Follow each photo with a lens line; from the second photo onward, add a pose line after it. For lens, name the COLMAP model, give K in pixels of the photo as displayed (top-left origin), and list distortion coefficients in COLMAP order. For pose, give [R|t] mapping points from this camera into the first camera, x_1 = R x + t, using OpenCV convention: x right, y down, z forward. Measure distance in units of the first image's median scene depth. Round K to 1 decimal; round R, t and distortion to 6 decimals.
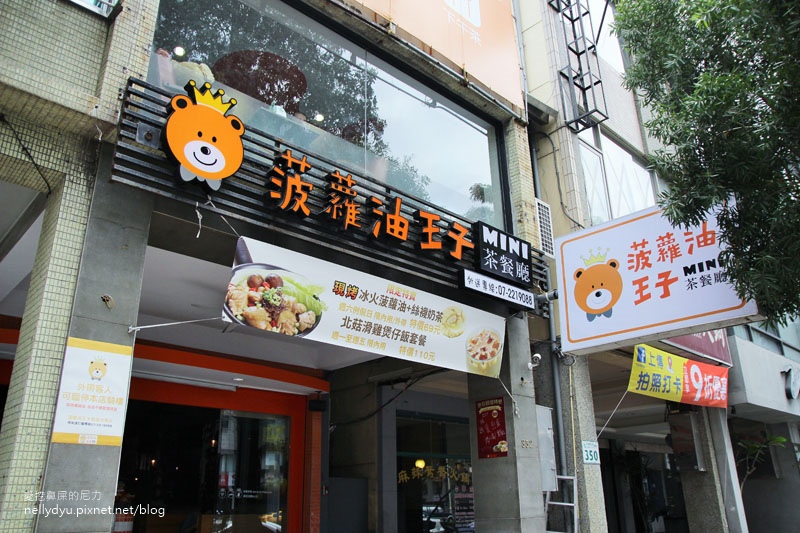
lens RADIAL K [[631.5, 0, 399.5], [0, 631.5, 266.6], [0, 0, 1]] dist [-0.100058, 0.051752]
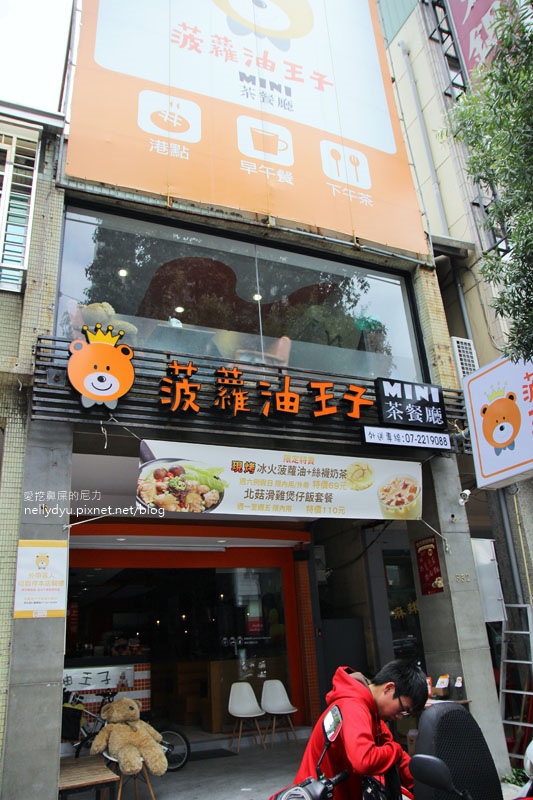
lens RADIAL K [[631.5, 0, 269.4], [0, 631.5, 397.9], [0, 0, 1]] dist [-0.100058, 0.051752]
pose [[0.943007, -0.168106, -0.287191, 0.289629], [0.166227, 0.985597, -0.031097, -0.040574], [0.288282, -0.018414, 0.957369, -0.097092]]
